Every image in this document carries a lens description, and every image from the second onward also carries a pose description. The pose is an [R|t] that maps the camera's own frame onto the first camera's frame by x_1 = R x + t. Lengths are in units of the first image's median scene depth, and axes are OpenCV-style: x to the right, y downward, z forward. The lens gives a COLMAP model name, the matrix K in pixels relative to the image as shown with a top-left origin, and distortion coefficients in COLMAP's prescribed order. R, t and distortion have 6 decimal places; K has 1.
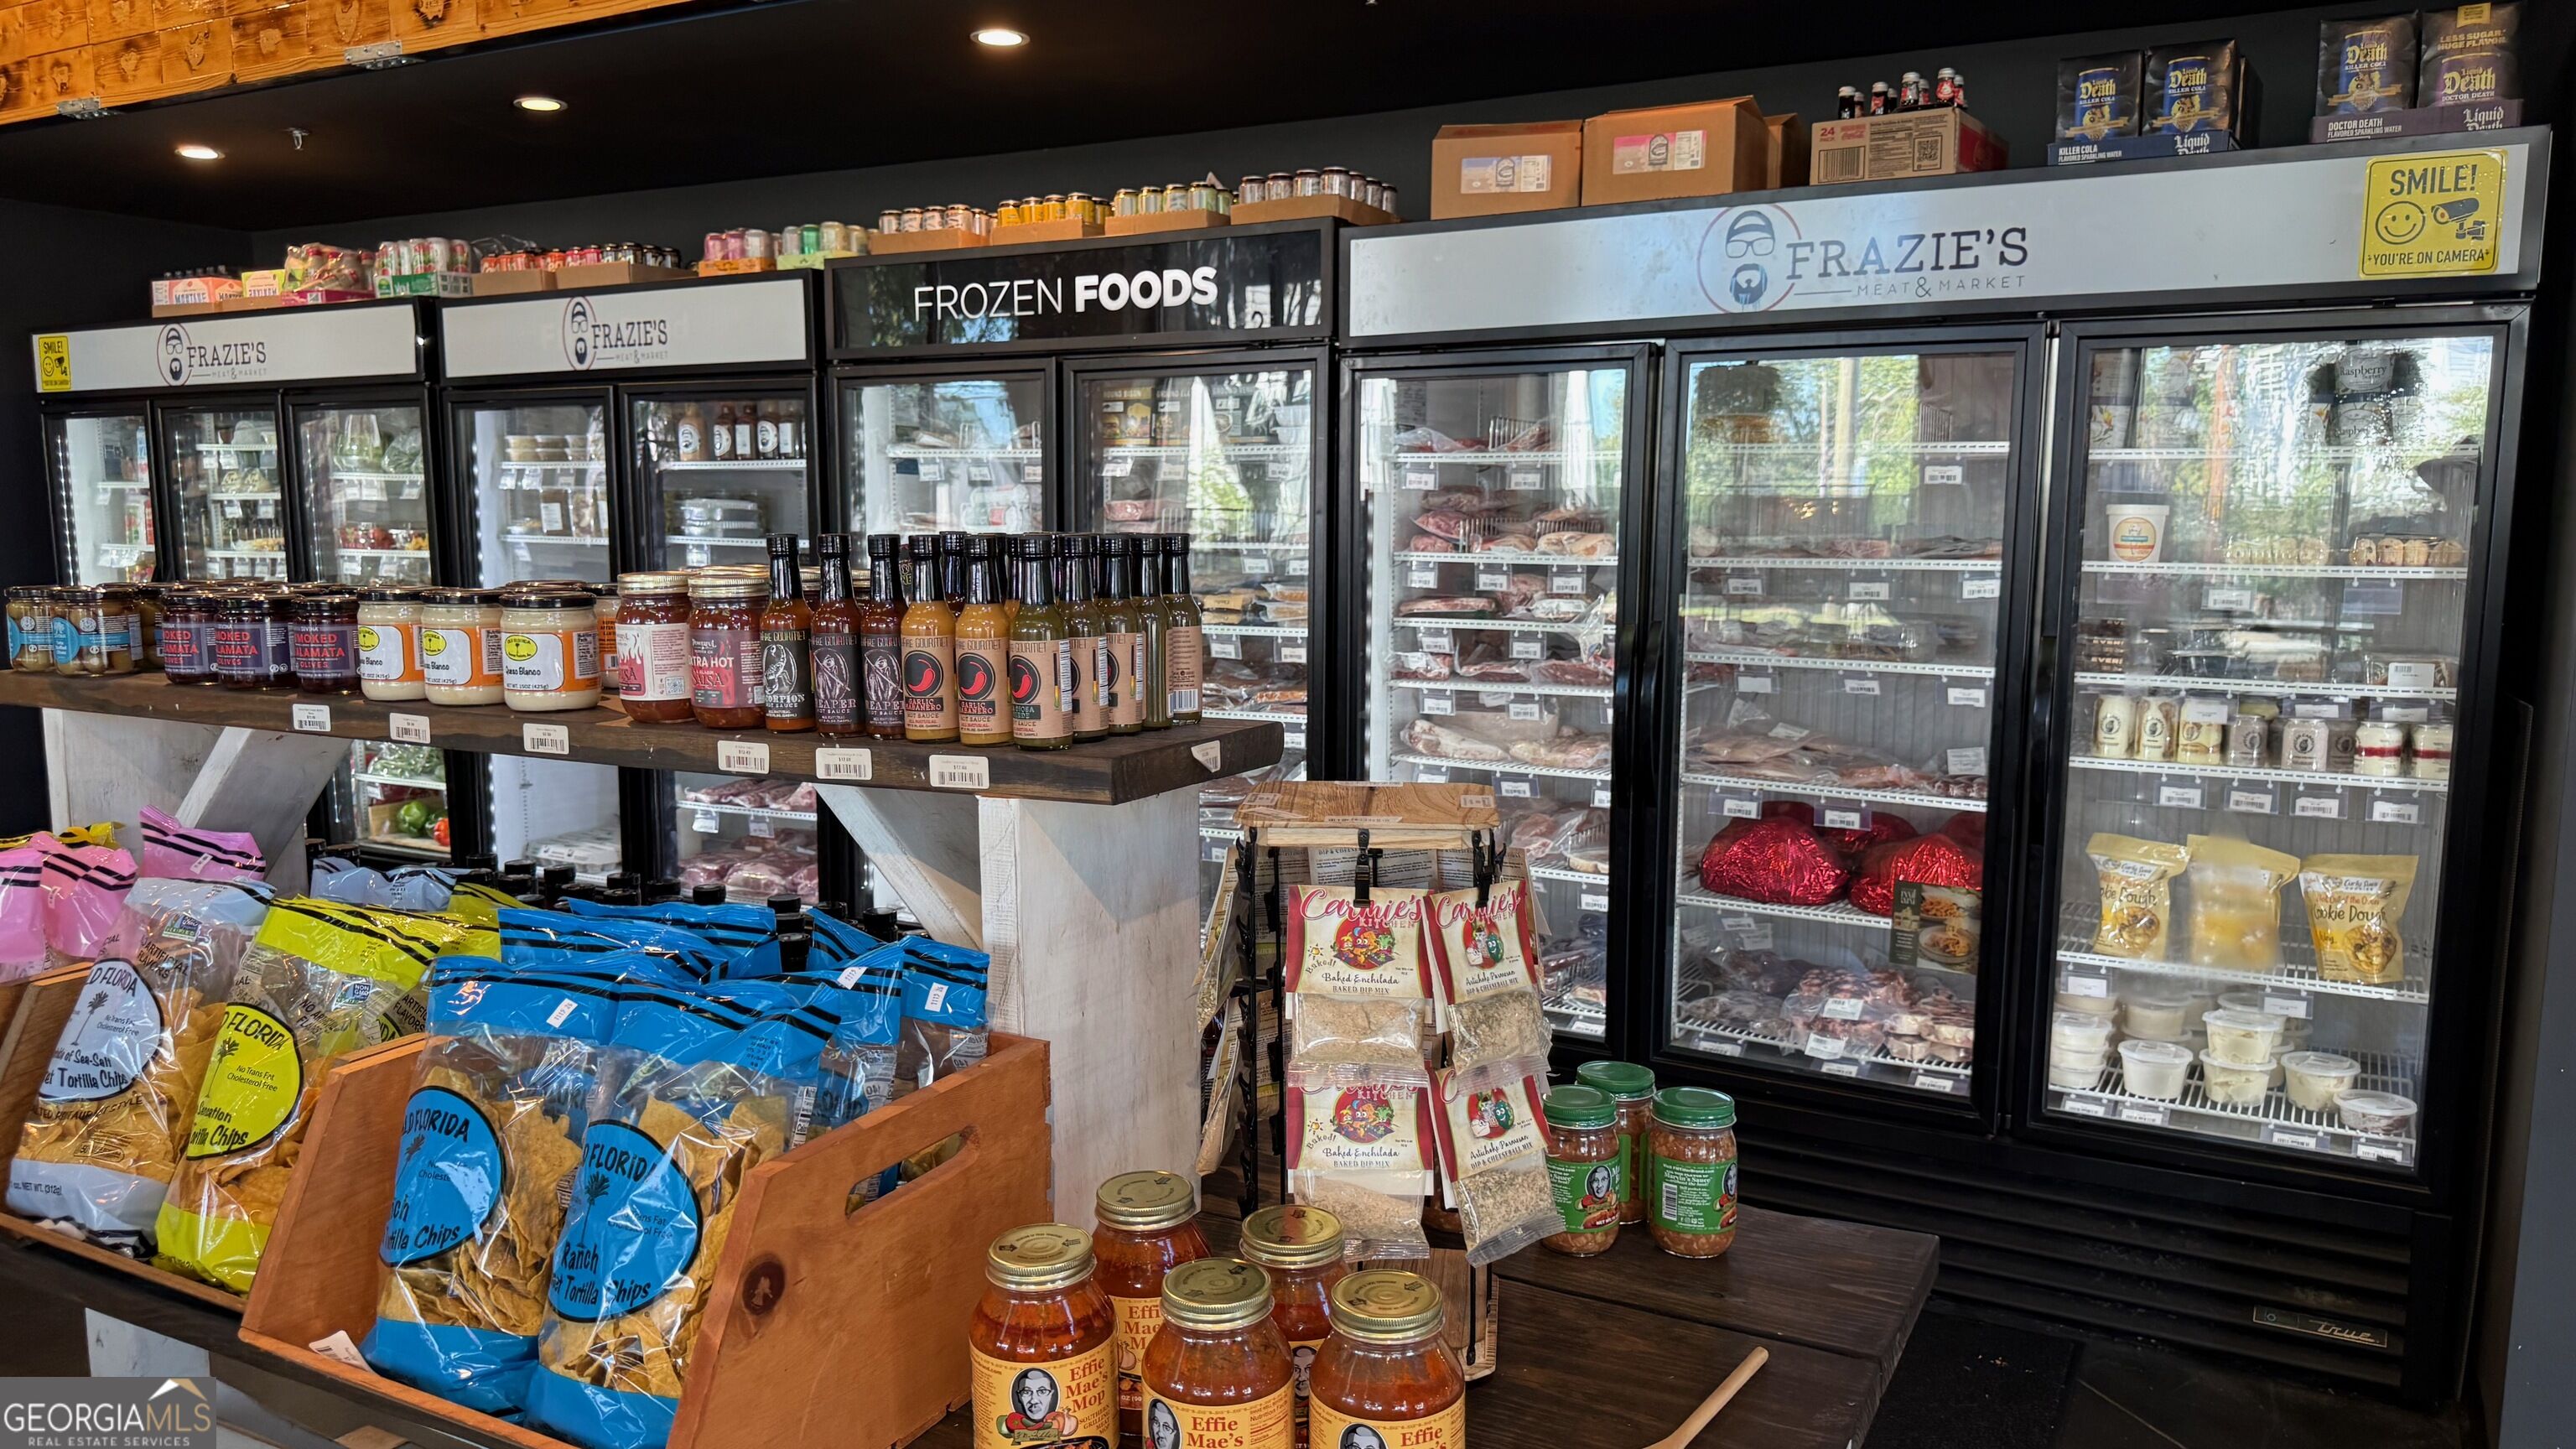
lens RADIAL K [[1946.3, 0, 1343.7], [0, 1946.3, 730.2], [0, 0, 1]] dist [0.032553, -0.046192]
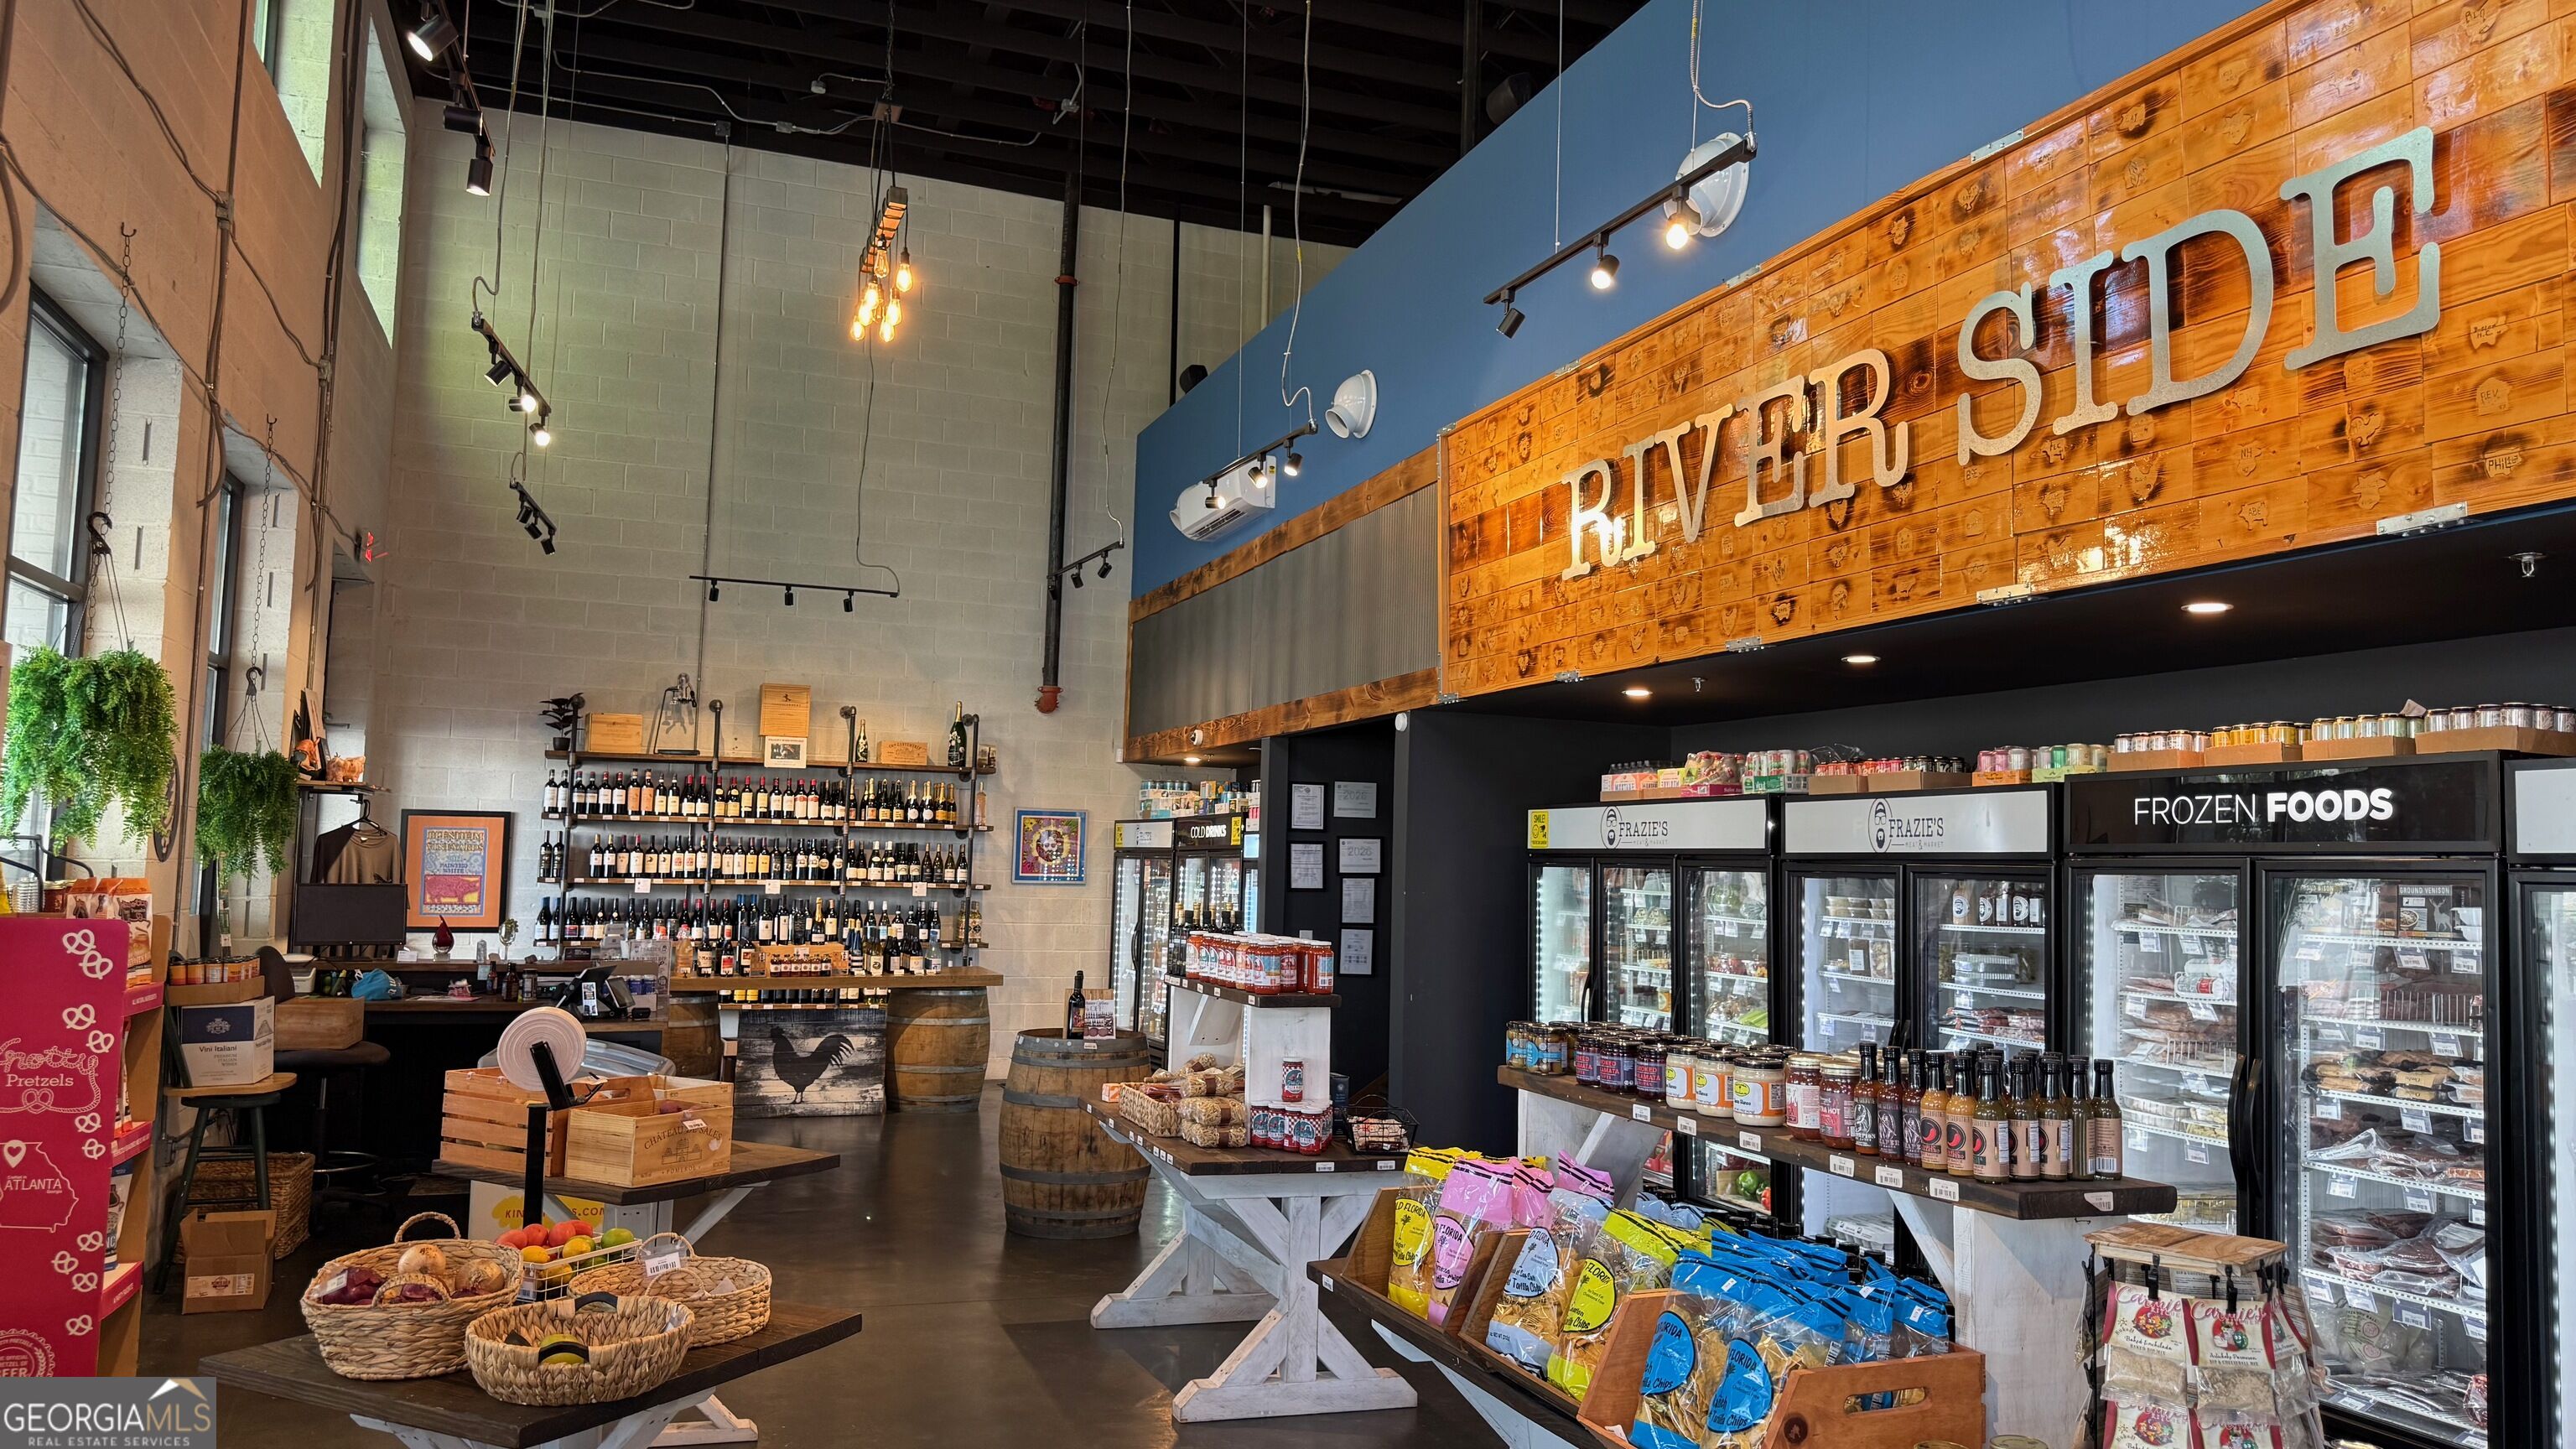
lens RADIAL K [[1865.6, 0, 1288.0], [0, 1865.6, 724.5], [0, 0, 1]] dist [0.064840, -0.076462]
pose [[0.759654, -0.026740, -0.649778, 0.396282], [-0.110794, 0.979226, -0.169827, -0.029929], [0.640820, 0.201002, 0.740910, -0.628039]]
